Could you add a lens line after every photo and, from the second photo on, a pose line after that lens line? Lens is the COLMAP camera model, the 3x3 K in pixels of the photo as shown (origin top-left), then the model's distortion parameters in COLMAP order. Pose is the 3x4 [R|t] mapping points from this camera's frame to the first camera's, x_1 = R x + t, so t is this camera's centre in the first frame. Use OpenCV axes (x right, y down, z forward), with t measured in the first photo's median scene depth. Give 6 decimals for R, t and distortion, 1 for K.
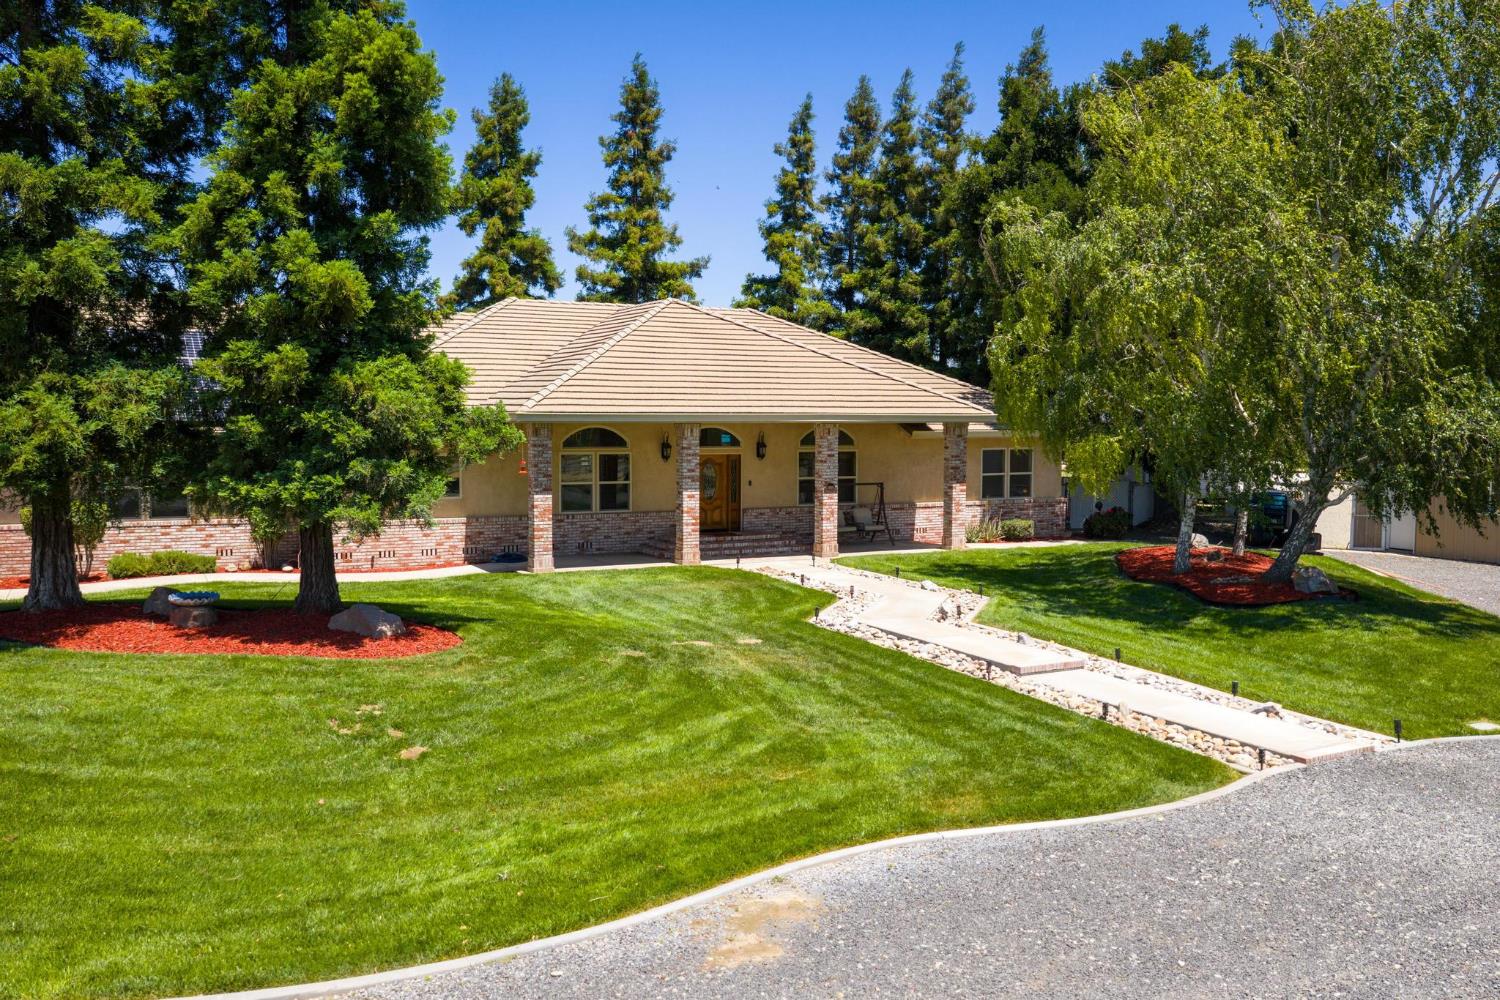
lens RADIAL K [[1208.2, 0, 746.2], [0, 1208.2, 495.2], [0, 0, 1]] dist [-0.008087, -0.002351]
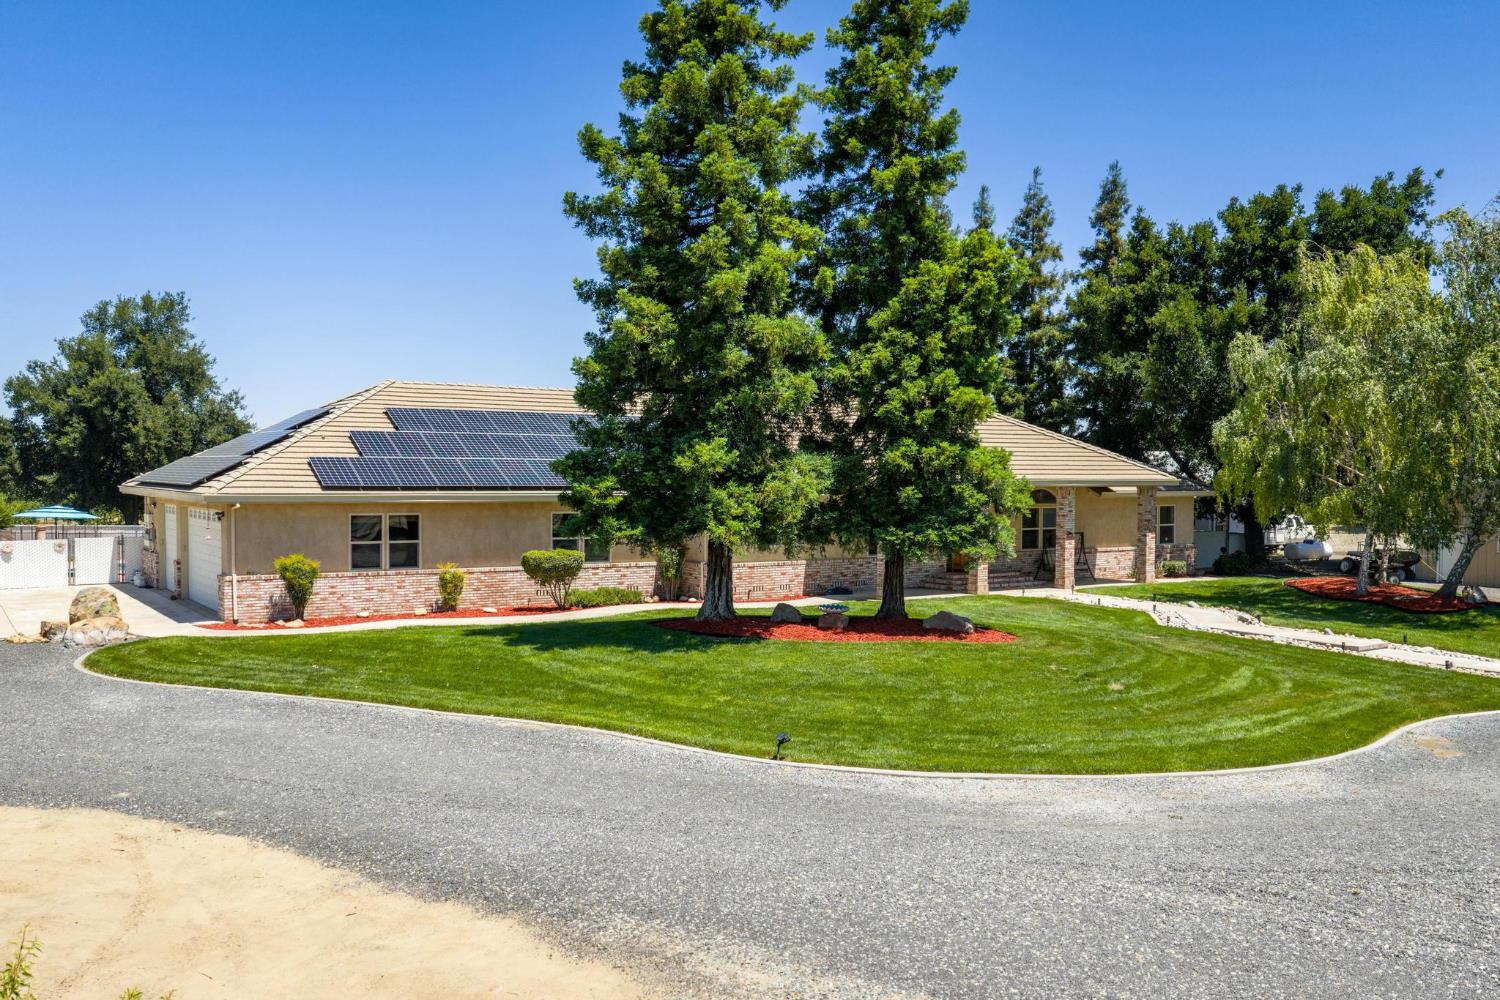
lens RADIAL K [[1208.2, 0, 754.1], [0, 1208.2, 502.9], [0, 0, 1]] dist [-0.008087, -0.002351]
pose [[0.994823, -0.002533, 0.101593, -0.403598], [0.006540, 0.999213, -0.039123, 0.007119], [-0.101414, 0.039584, 0.994056, -0.272517]]
